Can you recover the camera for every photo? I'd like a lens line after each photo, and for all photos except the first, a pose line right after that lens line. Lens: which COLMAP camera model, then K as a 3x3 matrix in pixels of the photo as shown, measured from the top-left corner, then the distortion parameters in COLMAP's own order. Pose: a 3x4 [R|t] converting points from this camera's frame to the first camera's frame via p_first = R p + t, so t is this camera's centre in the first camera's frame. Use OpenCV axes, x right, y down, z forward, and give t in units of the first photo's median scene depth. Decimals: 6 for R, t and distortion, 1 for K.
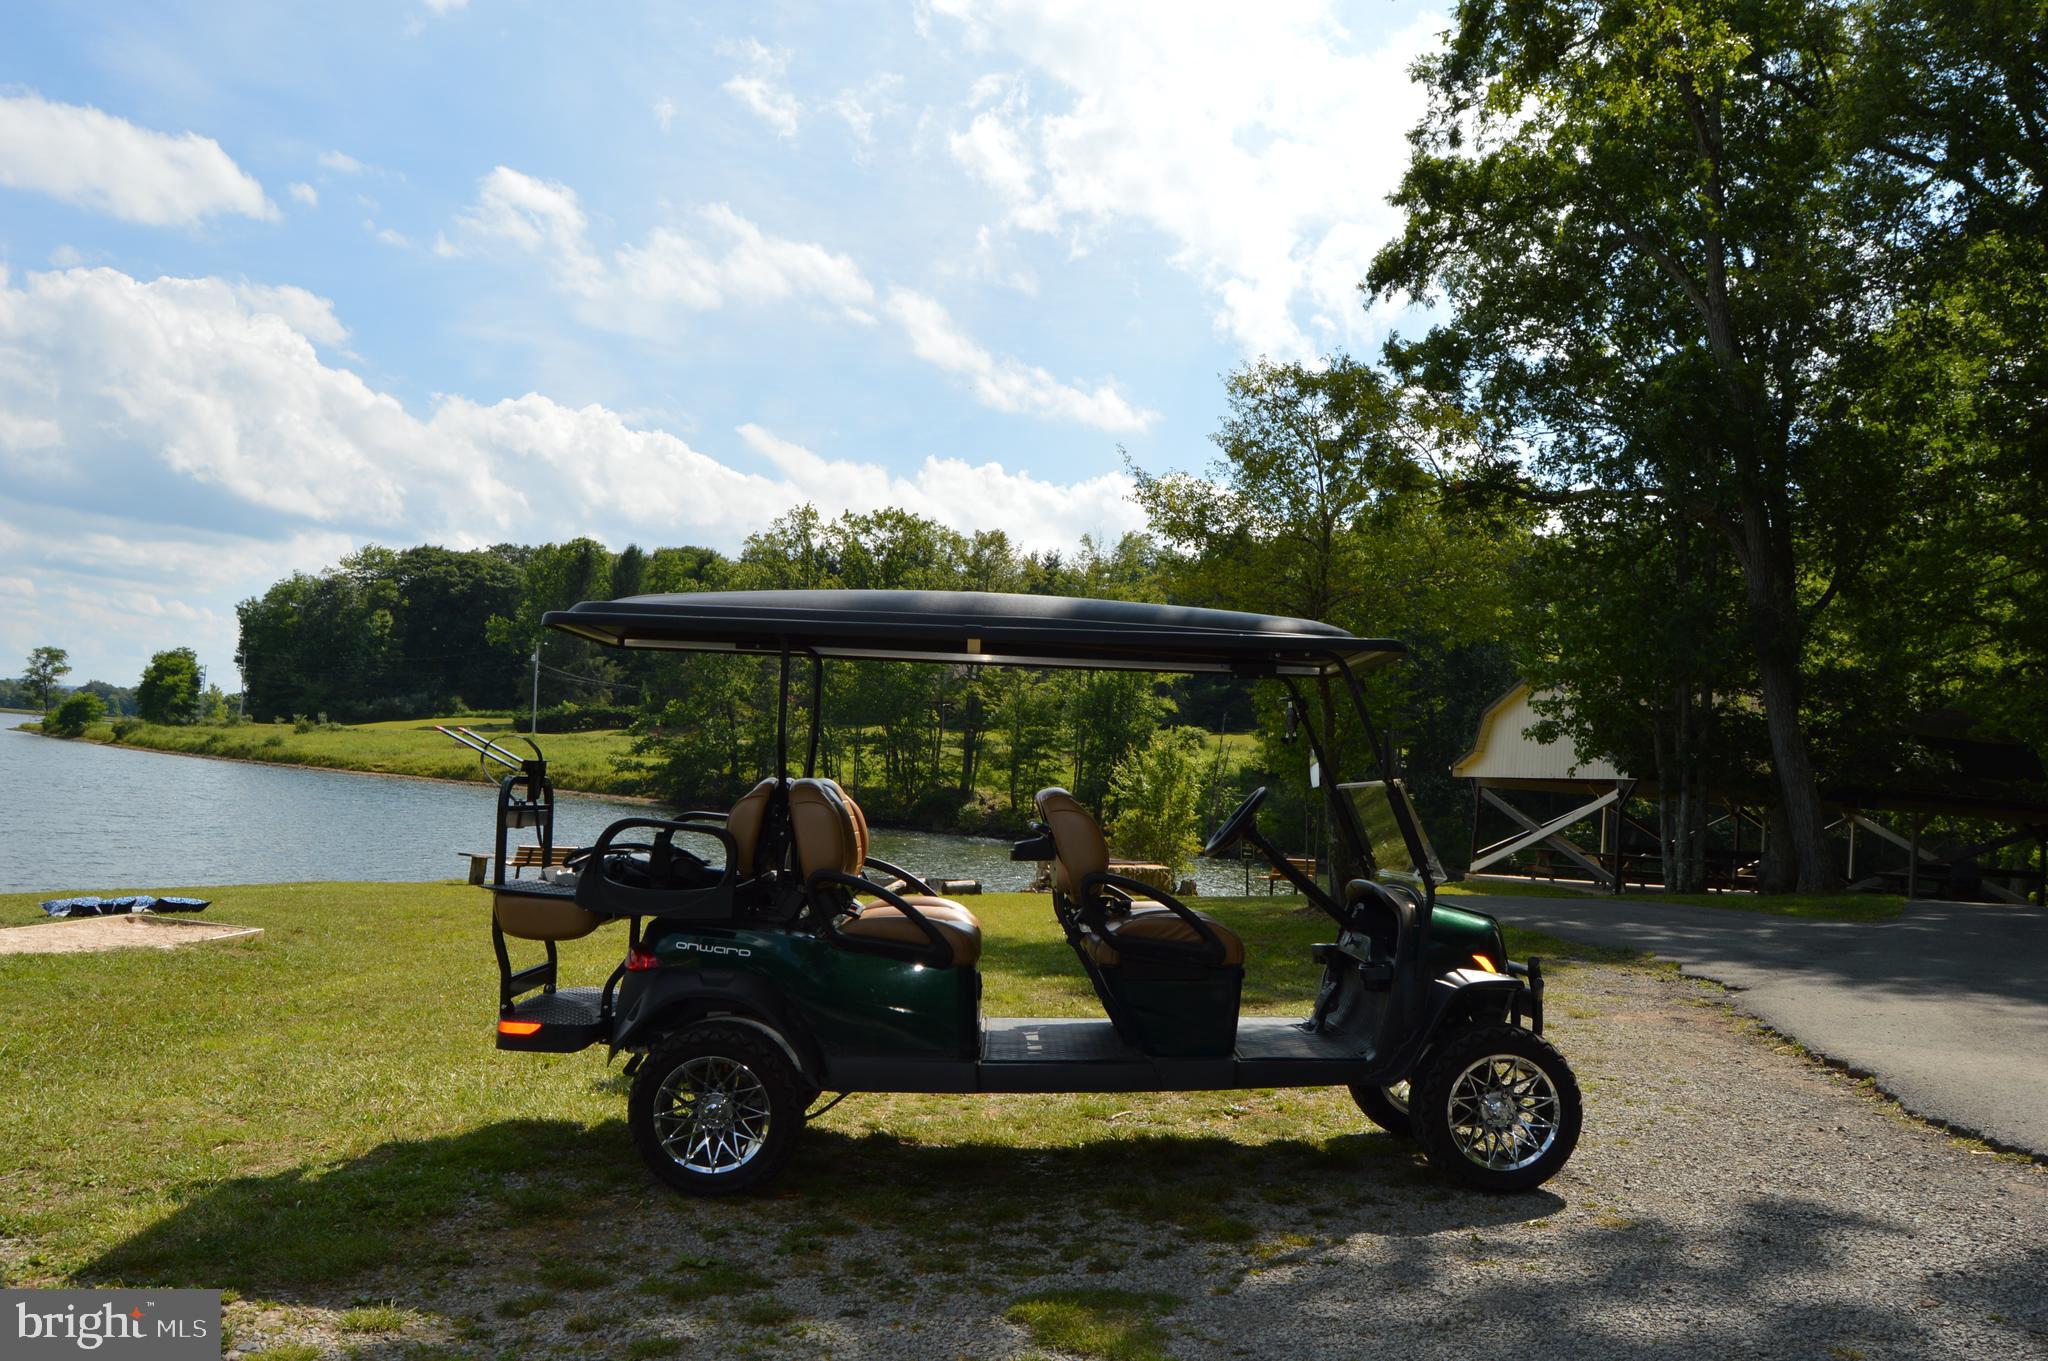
lens RADIAL K [[1640.2, 0, 1024.0], [0, 1640.2, 680.5], [0, 0, 1]] dist [-0.088015, 0.001128]
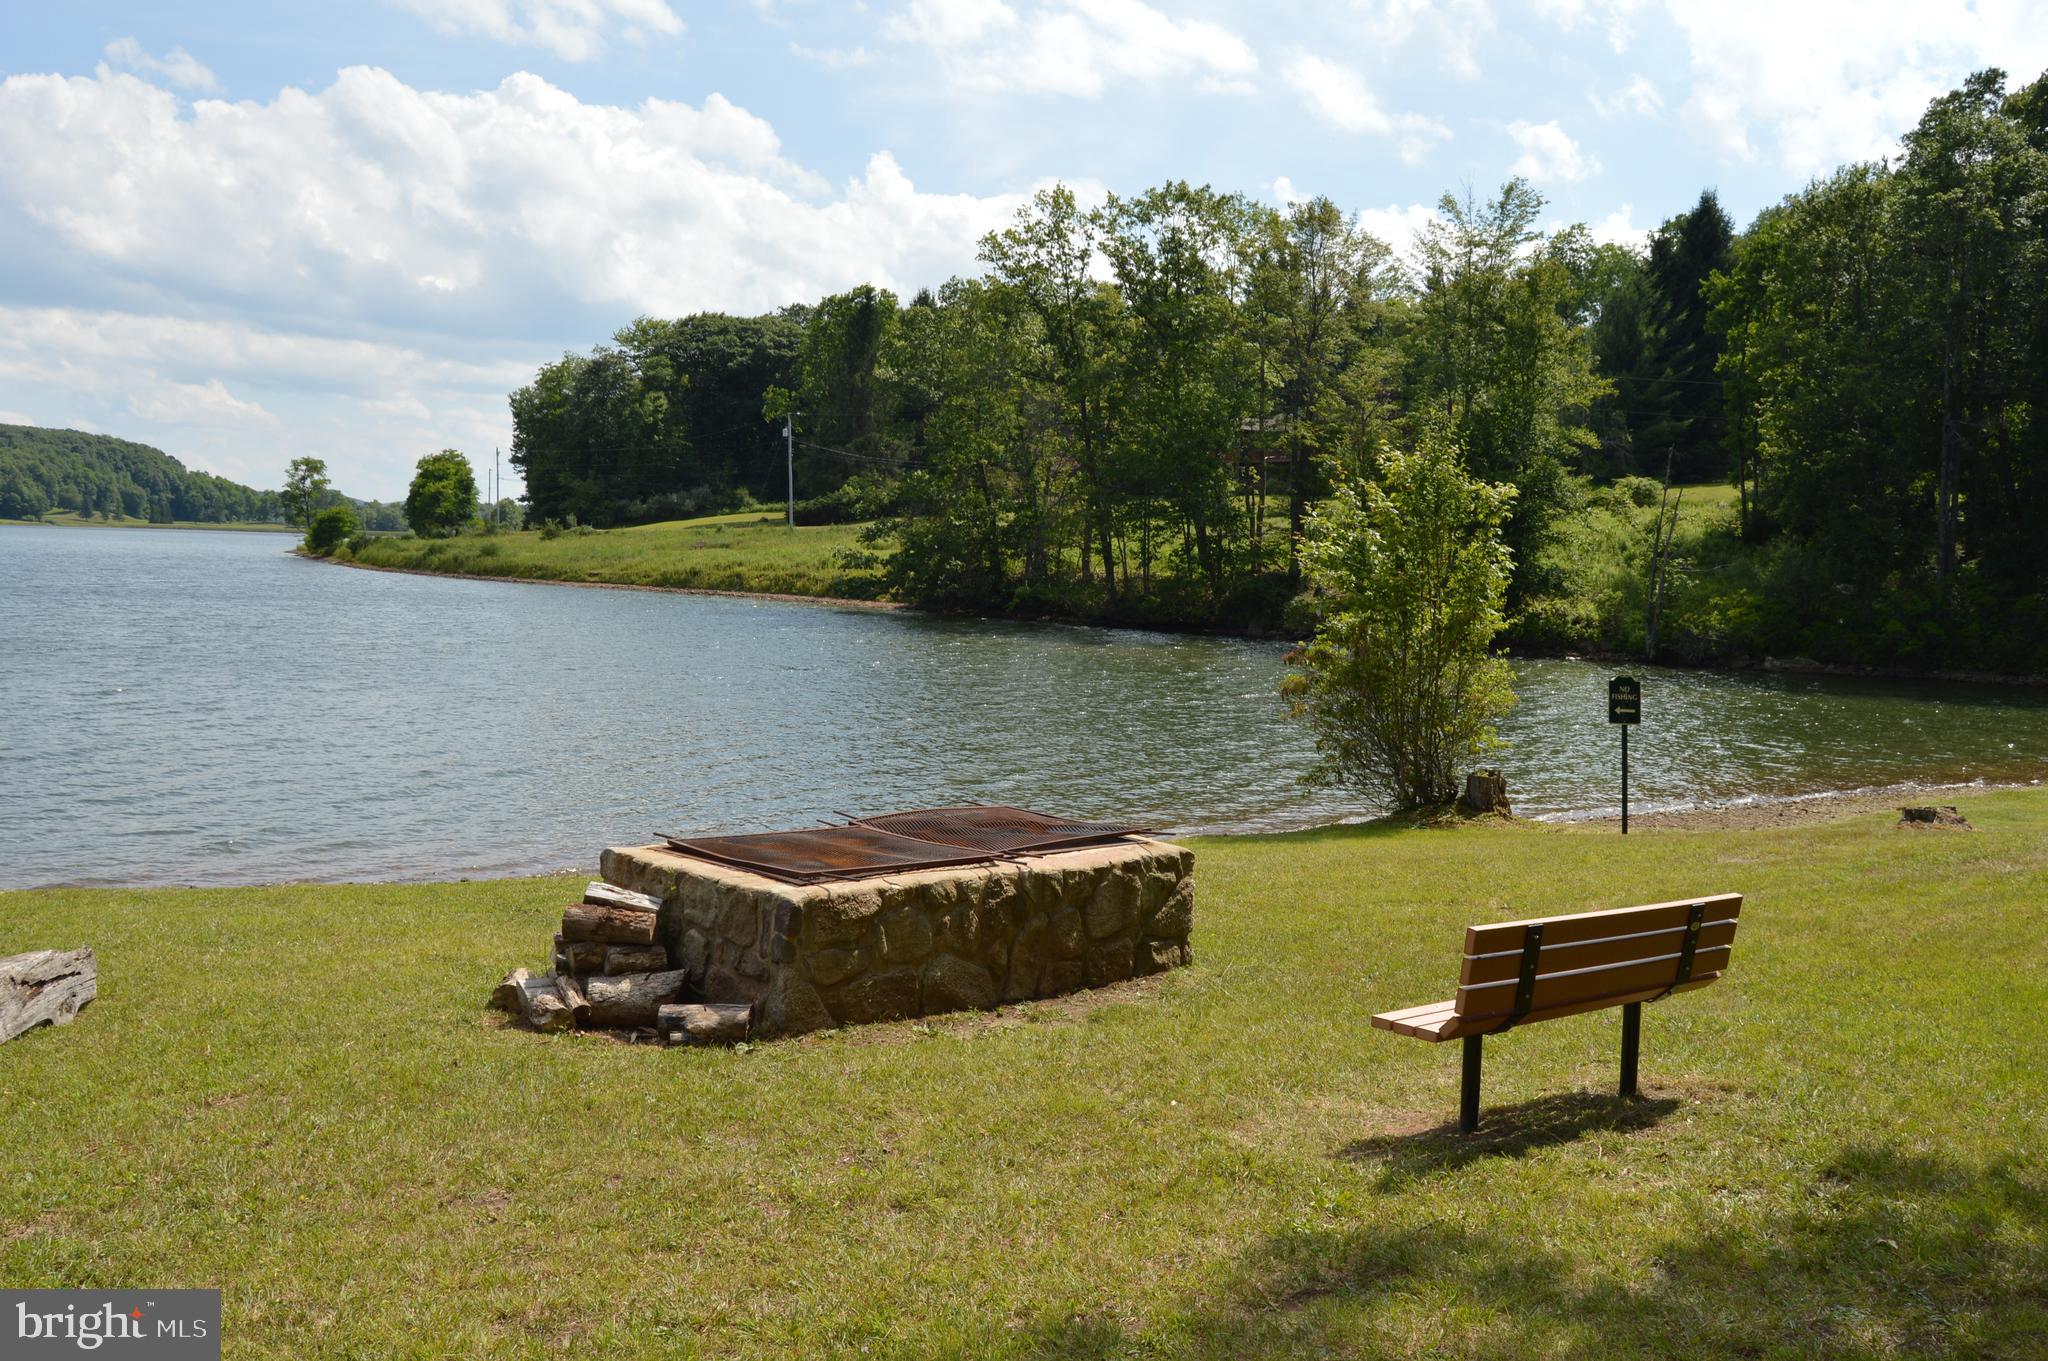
lens RADIAL K [[1824.9, 0, 1024.0], [0, 1824.9, 680.5], [0, 0, 1]] dist [-0.049813, -0.011760]
pose [[0.970575, -0.022618, -0.239733, 0.021498], [0.051511, 0.992035, 0.114948, 0.008263], [0.235224, -0.123915, 0.964010, 0.114401]]
